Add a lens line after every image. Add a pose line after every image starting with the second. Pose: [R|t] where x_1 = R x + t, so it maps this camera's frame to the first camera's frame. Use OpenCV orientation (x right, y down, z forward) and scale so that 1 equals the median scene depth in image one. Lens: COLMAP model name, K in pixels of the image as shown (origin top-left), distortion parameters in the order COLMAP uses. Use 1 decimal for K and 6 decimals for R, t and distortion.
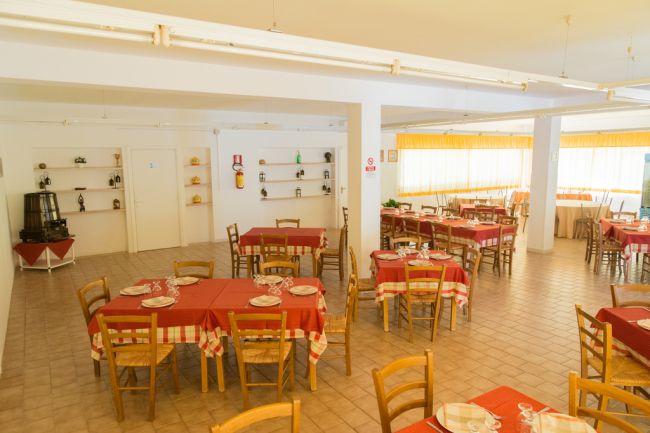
lens RADIAL K [[450.5, 0, 325.5], [0, 450.5, 215.2], [0, 0, 1]] dist [0.007308, 0.001787]
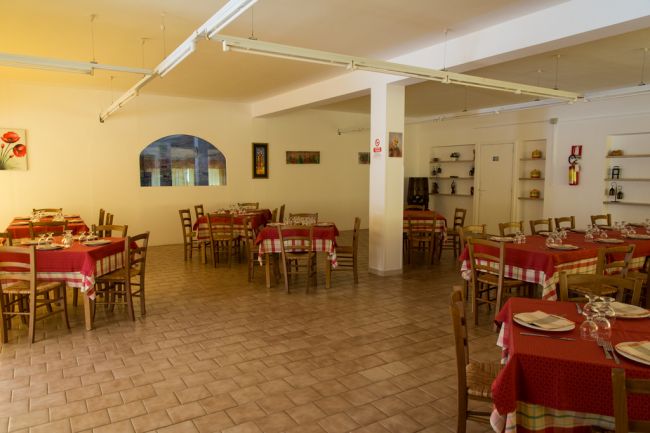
lens RADIAL K [[450.5, 0, 324.8], [0, 450.5, 217.7], [0, 0, 1]] dist [0.007308, 0.001787]
pose [[-0.021710, 0.107634, -0.993954, 0.760513], [-0.133144, 0.985021, 0.109575, -0.034775], [0.990859, 0.134718, -0.007054, 0.632896]]
